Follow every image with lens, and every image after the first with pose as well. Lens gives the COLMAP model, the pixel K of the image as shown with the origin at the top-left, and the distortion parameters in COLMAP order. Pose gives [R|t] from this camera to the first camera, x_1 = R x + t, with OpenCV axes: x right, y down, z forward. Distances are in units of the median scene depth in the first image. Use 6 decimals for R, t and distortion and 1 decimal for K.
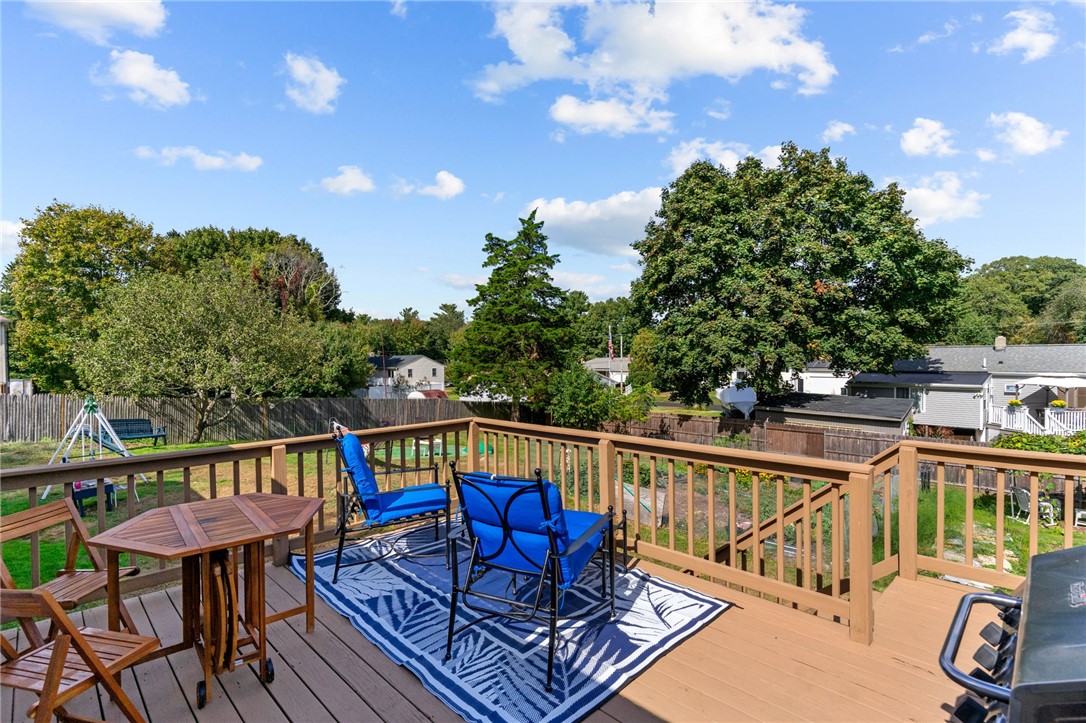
lens RADIAL K [[522.8, 0, 523.4], [0, 522.8, 361.0], [0, 0, 1]] dist [-0.000977, -0.000286]
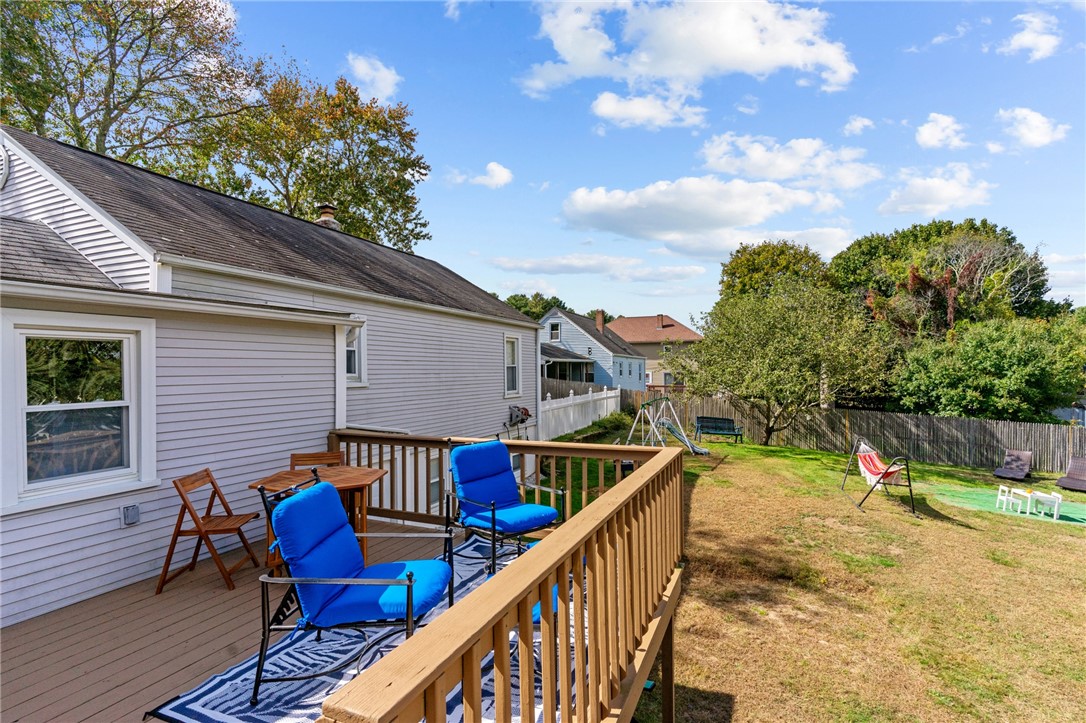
lens RADIAL K [[509.2, 0, 543.0], [0, 509.2, 361.5], [0, 0, 1]] dist [-0.001571, -0.000218]
pose [[0.370650, -0.010343, -0.928715, 0.083297], [-0.001905, 0.999927, -0.011897, -0.001831], [0.928771, 0.006179, 0.370603, 0.081058]]
